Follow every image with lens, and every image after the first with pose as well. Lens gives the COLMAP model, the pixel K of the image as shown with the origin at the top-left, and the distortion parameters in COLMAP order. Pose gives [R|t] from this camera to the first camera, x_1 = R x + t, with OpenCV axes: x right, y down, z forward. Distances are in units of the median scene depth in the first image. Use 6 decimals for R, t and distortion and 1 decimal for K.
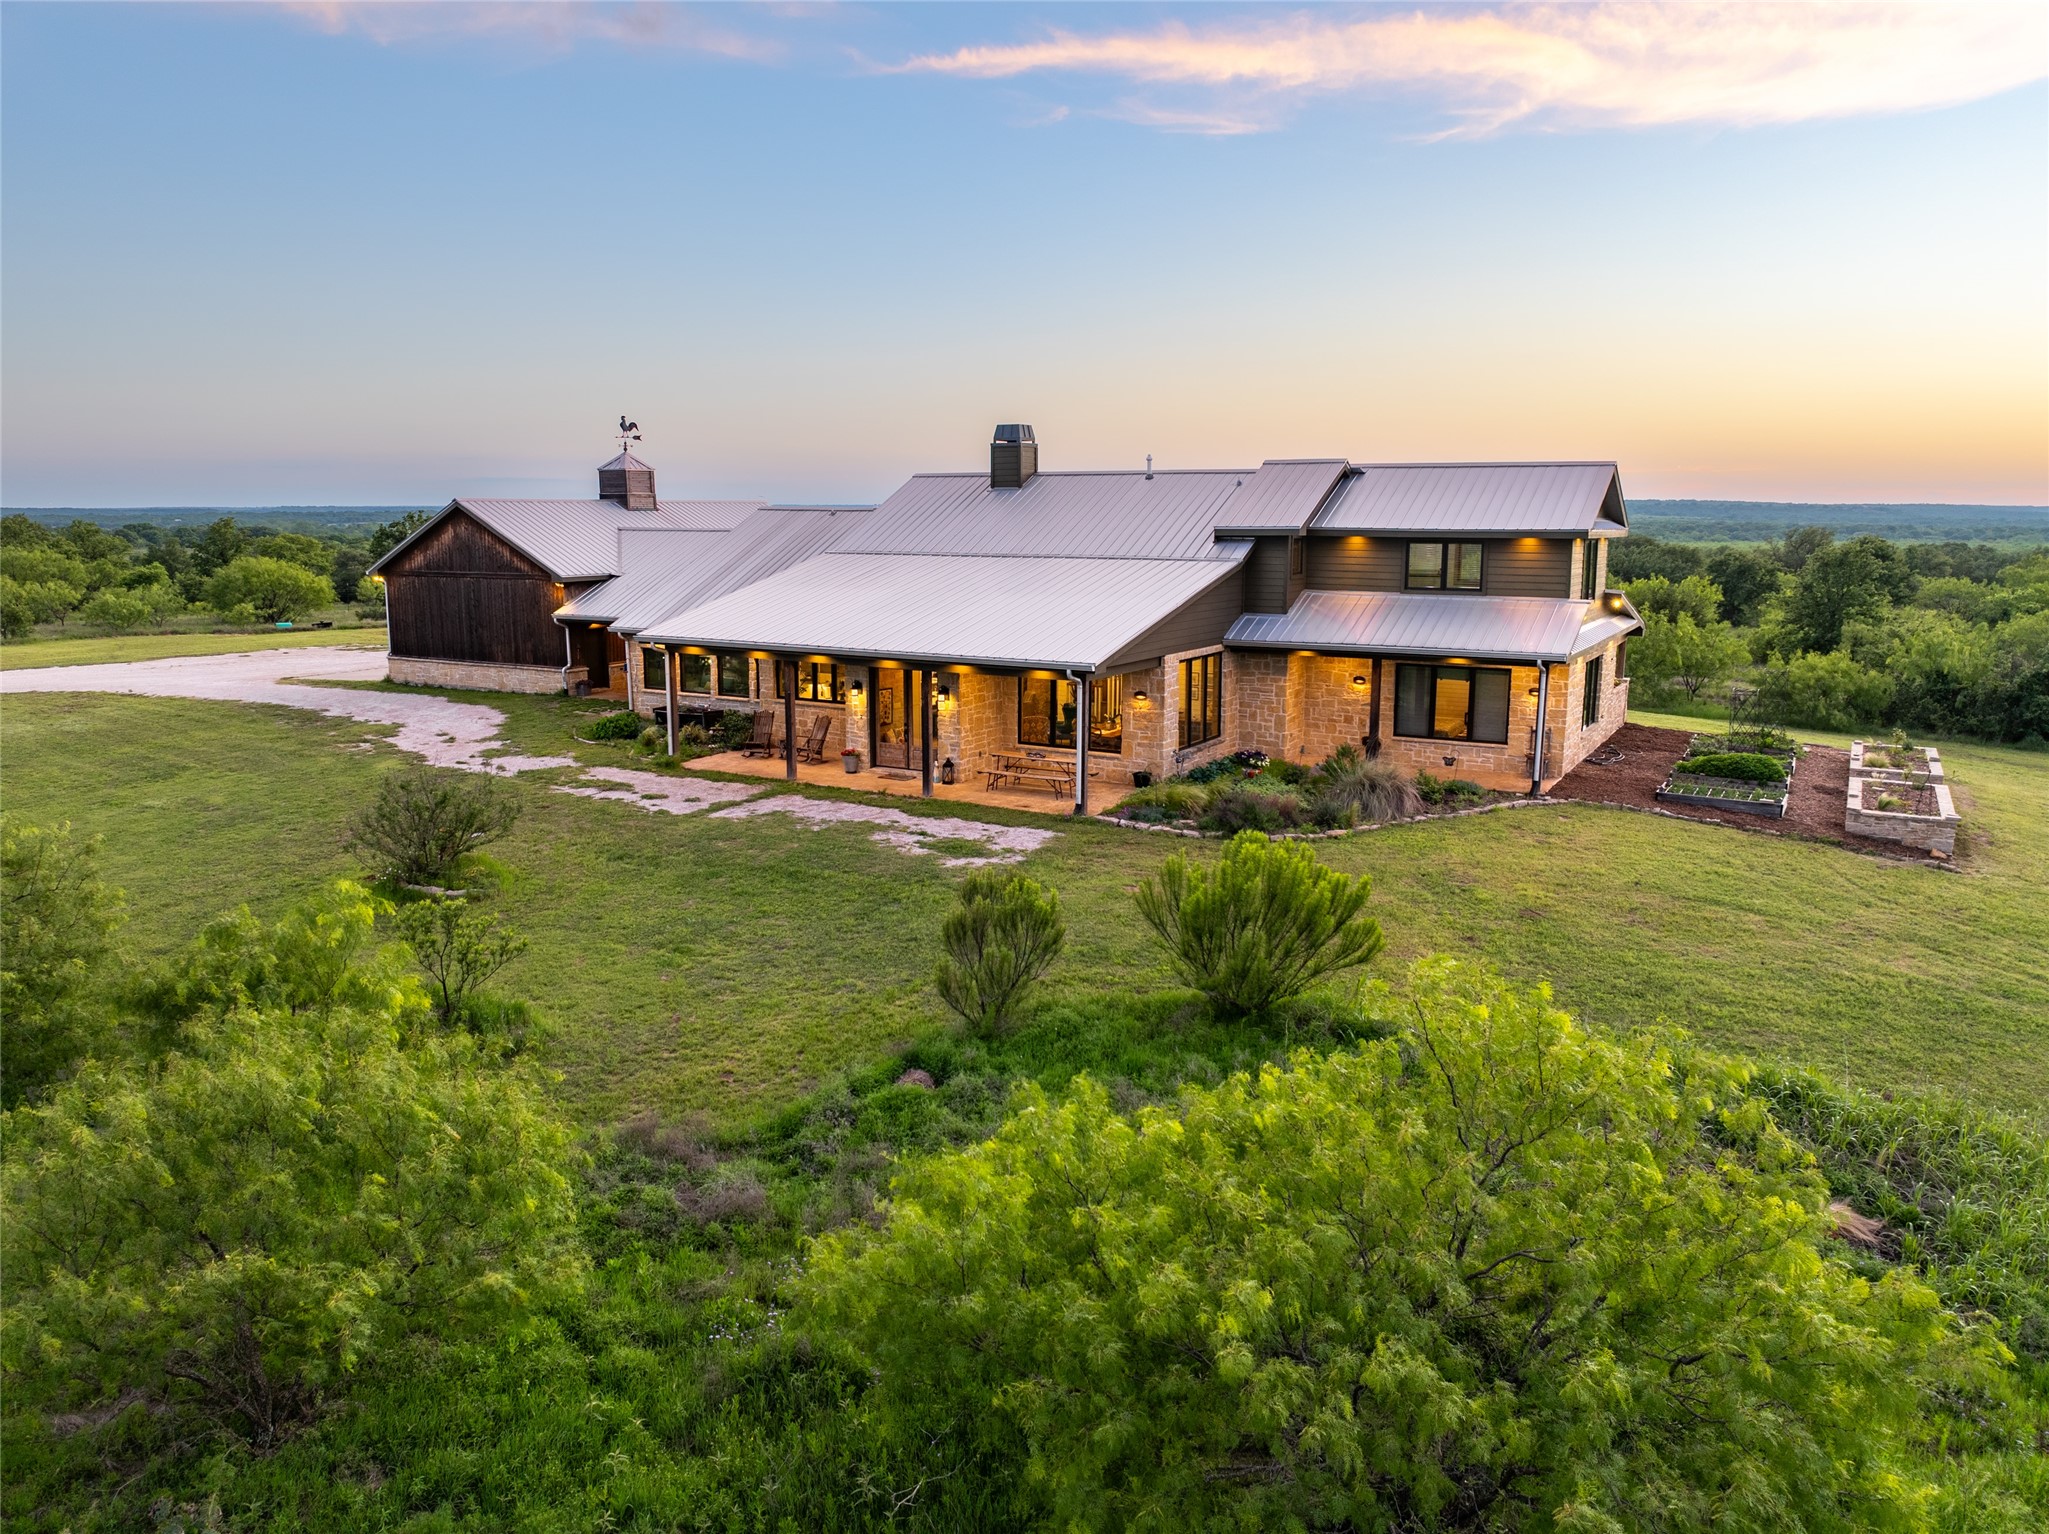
lens RADIAL K [[1432.5, 0, 1030.9], [0, 1432.5, 767.4], [0, 0, 1]] dist [-0.043426, 0.003426]
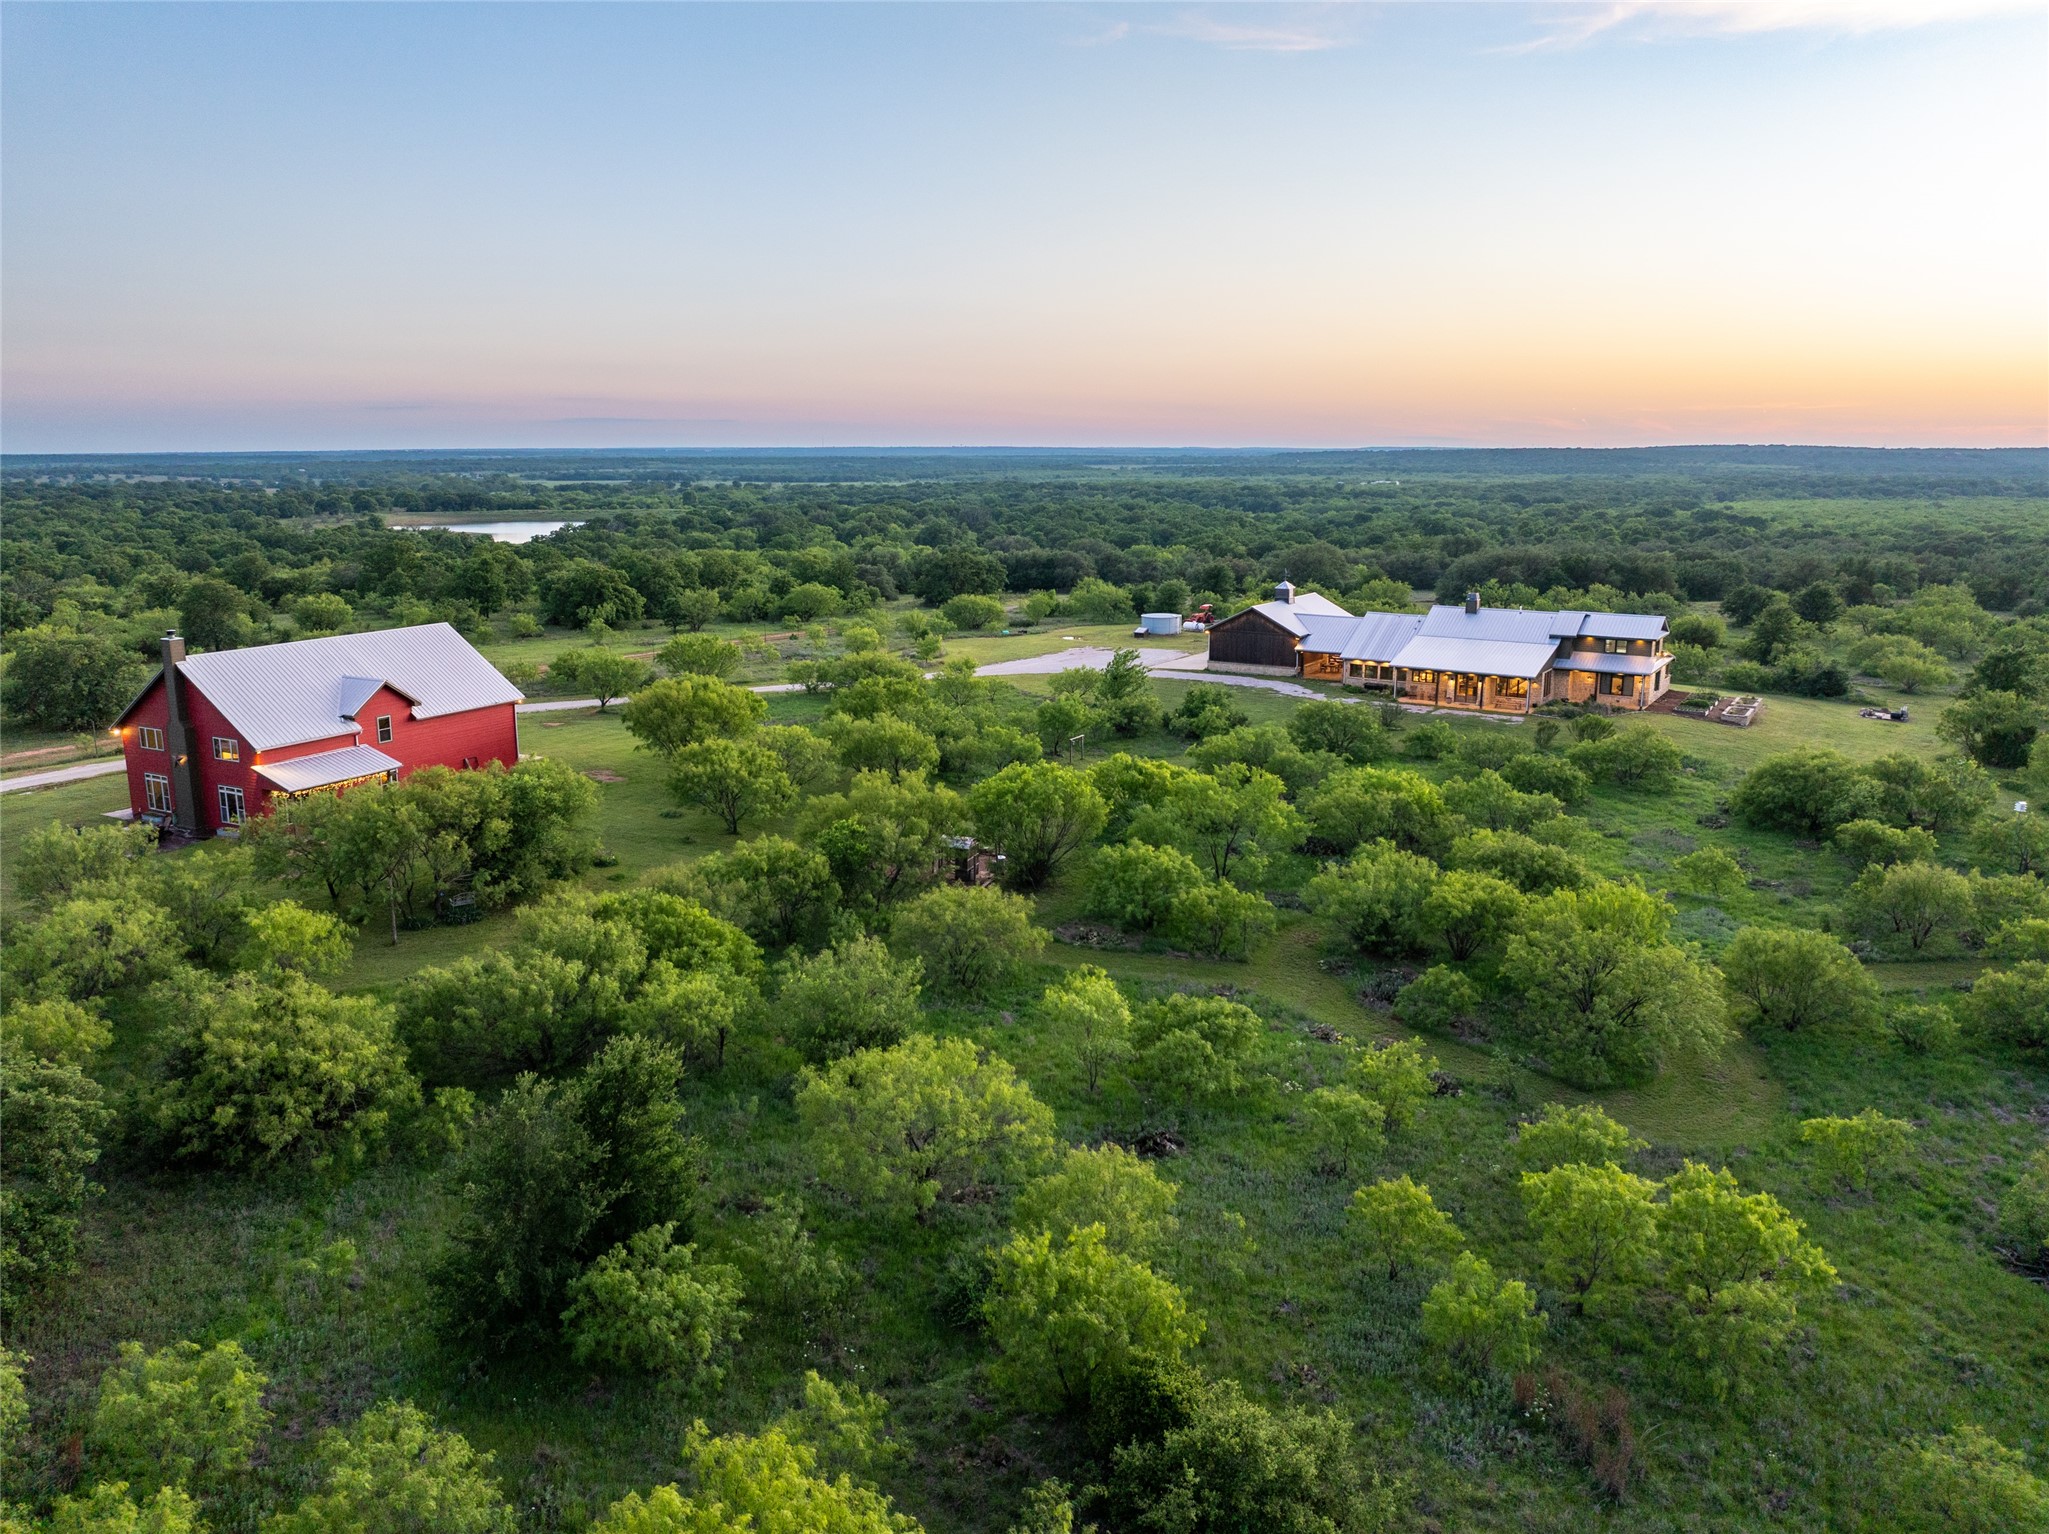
lens RADIAL K [[1432.5, 0, 1018.0], [0, 1432.5, 765.9], [0, 0, 1]] dist [-0.043426, 0.003426]
pose [[0.998153, 0.005147, -0.060532, -0.968599], [-0.002530, 0.999062, 0.043233, 0.007895], [0.060697, -0.043000, 0.997230, -2.602586]]
